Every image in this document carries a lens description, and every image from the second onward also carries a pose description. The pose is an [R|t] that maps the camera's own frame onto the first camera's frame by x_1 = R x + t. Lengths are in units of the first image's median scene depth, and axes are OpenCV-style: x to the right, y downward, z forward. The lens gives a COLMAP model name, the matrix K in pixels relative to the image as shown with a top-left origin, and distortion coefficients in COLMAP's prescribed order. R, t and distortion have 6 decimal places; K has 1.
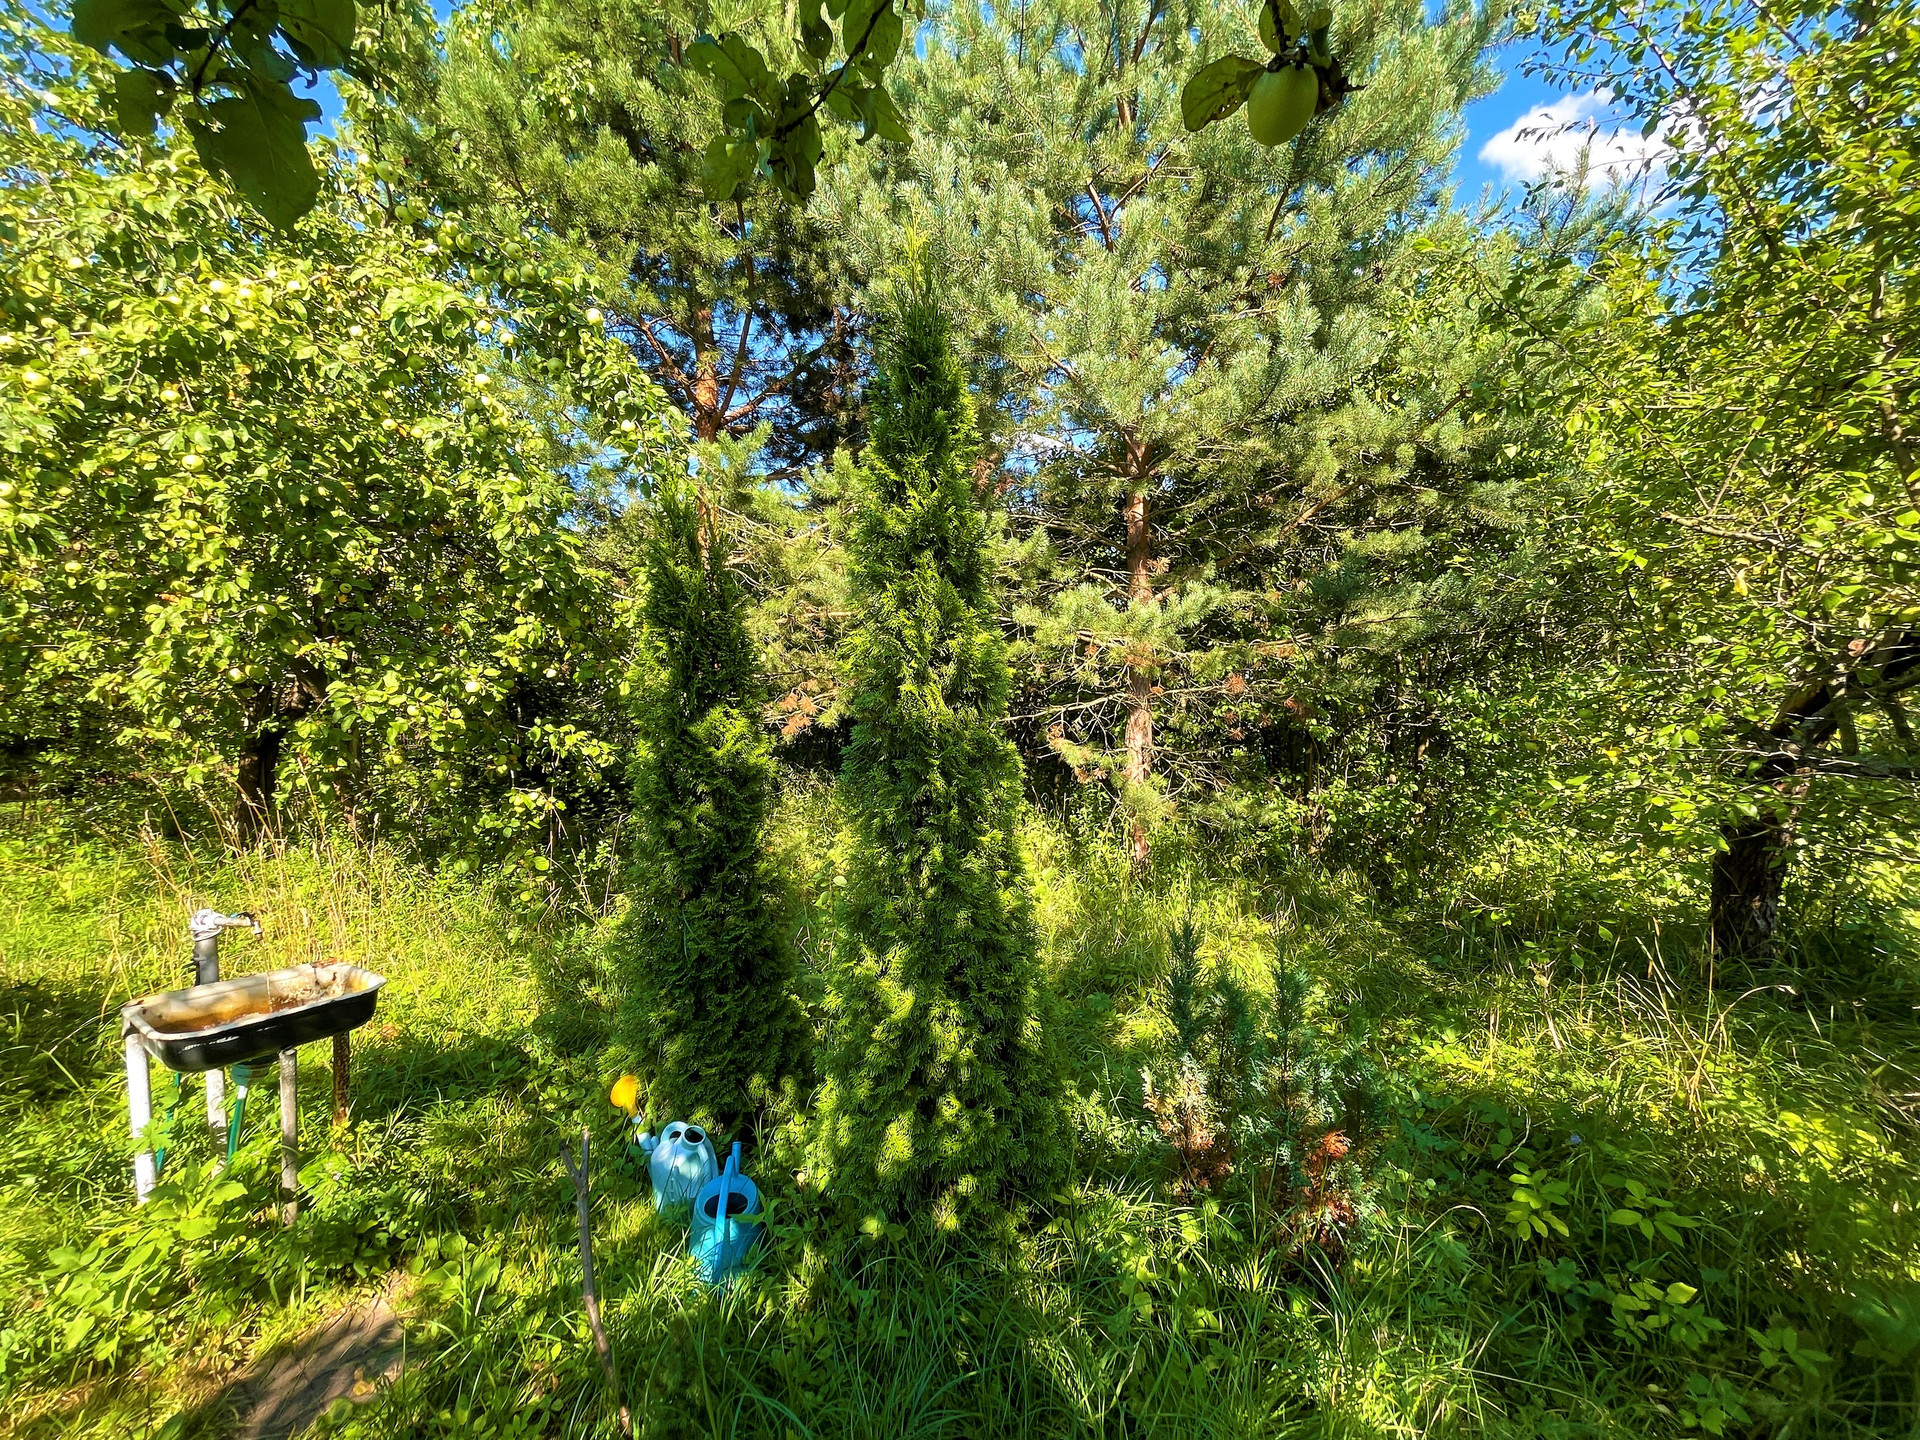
lens RADIAL K [[768.5, 0, 956.4], [0, 768.5, 720.2], [0, 0, 1]] dist [-0.005465, 0.000172]
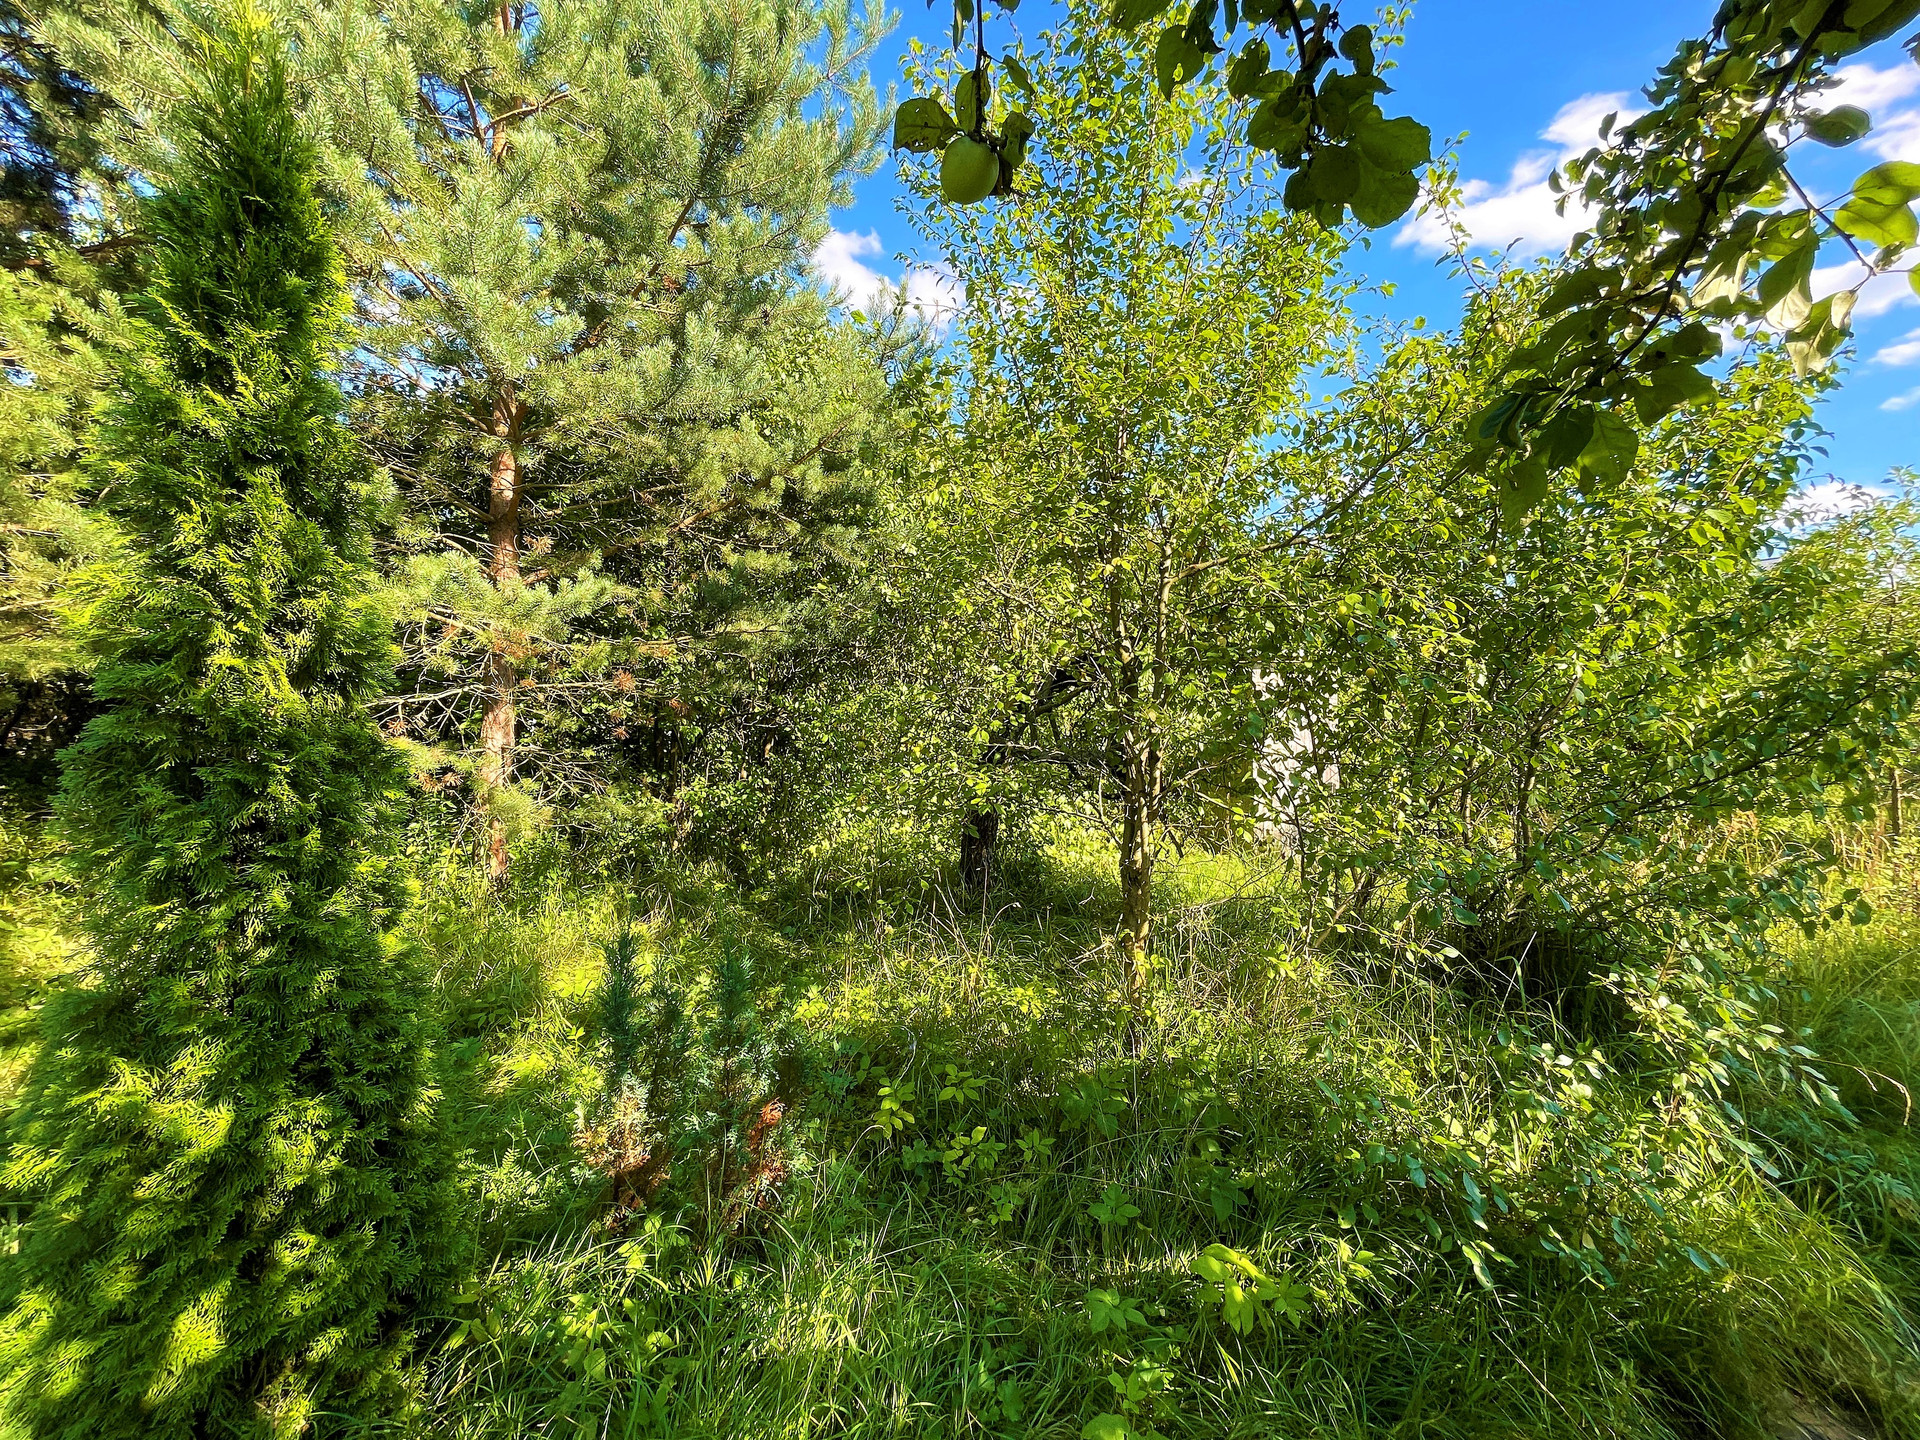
lens RADIAL K [[768.5, 0, 956.4], [0, 768.5, 720.2], [0, 0, 1]] dist [-0.005465, 0.000172]
pose [[0.689247, 0.018146, 0.724299, -0.104652], [-0.018464, 0.999802, -0.007478, 0.003564], [-0.724291, -0.008219, 0.689445, 0.061626]]
